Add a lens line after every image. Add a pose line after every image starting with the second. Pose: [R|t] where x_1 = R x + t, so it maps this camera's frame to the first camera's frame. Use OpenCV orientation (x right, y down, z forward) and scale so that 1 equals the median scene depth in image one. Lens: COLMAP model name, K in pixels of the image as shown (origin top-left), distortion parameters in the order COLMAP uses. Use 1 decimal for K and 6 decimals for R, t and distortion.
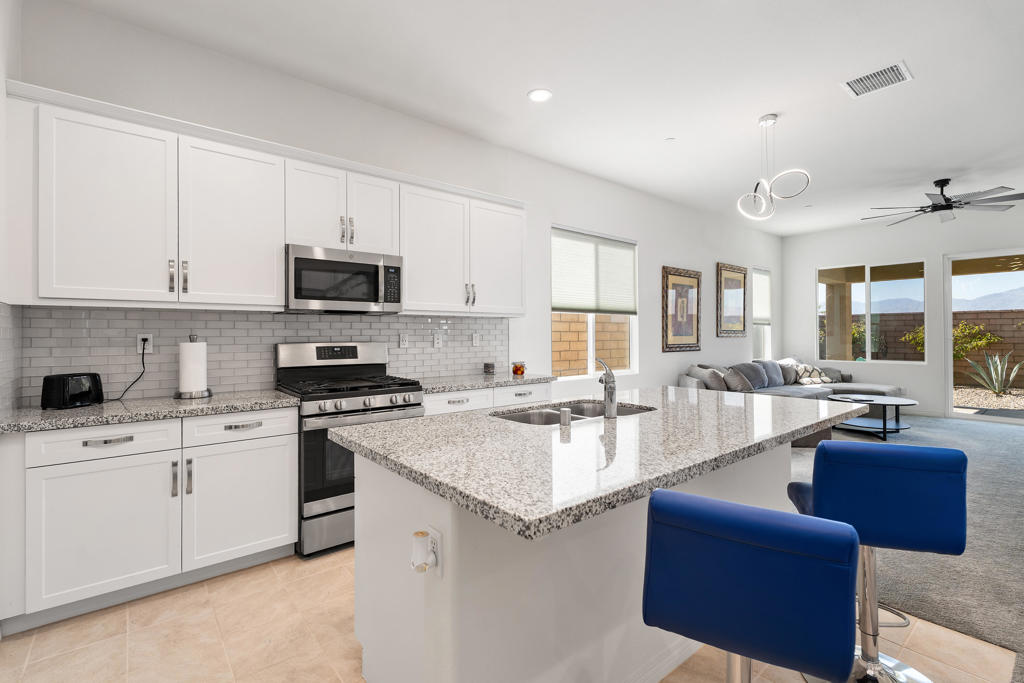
lens RADIAL K [[467.0, 0, 507.7], [0, 467.0, 331.6], [0, 0, 1]] dist [-0.000183, 0.001570]
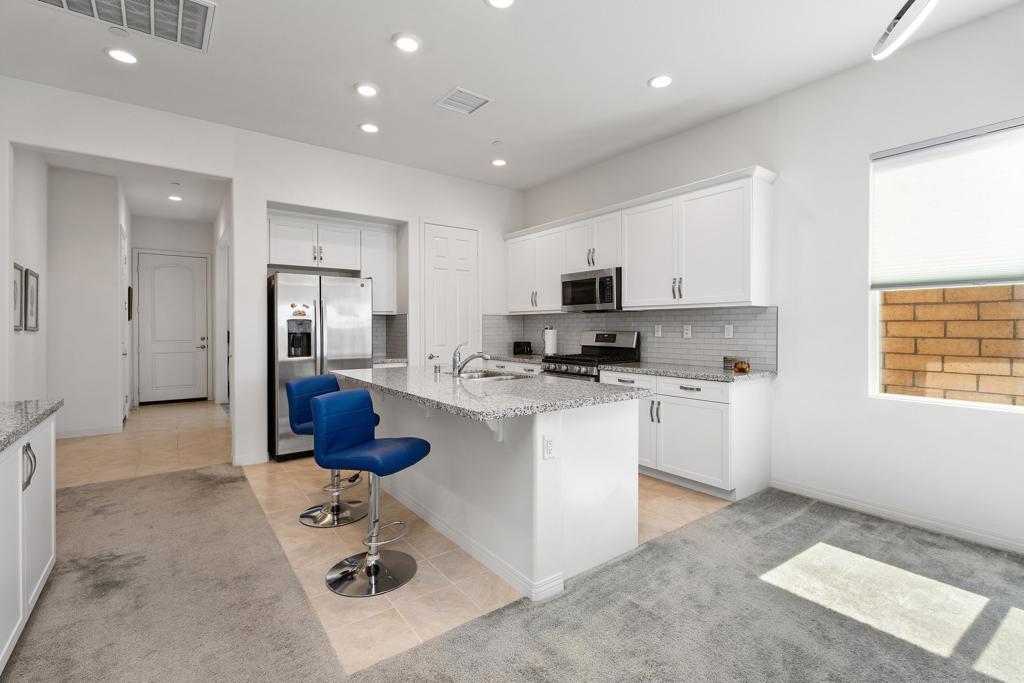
lens RADIAL K [[467.0, 0, 513.9], [0, 467.0, 325.1], [0, 0, 1]] dist [-0.000183, 0.001570]
pose [[-0.047682, 0.000103, -0.998863, 0.776194], [0.009905, 0.999951, -0.000369, 0.001052], [0.998813, -0.009912, -0.047681, 0.538975]]
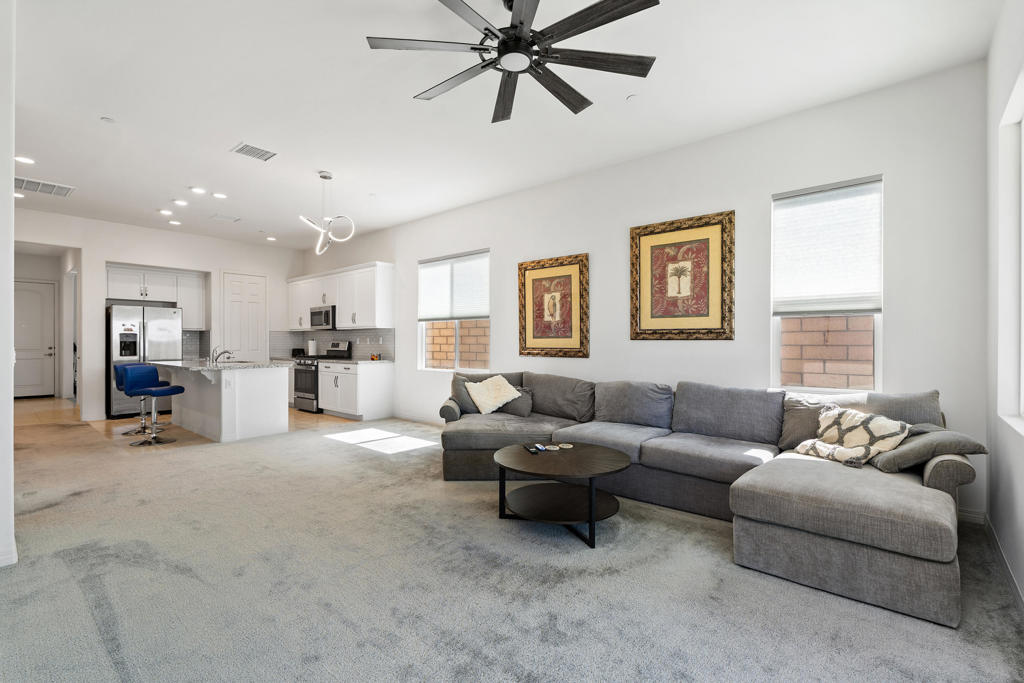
lens RADIAL K [[467.0, 0, 519.3], [0, 467.0, 341.6], [0, 0, 1]] dist [-0.000183, 0.001570]
pose [[0.169122, 0.002482, -0.985592, 1.597242], [0.006831, 0.999970, 0.003691, 0.015451], [0.985572, -0.007357, 0.169100, 1.074725]]
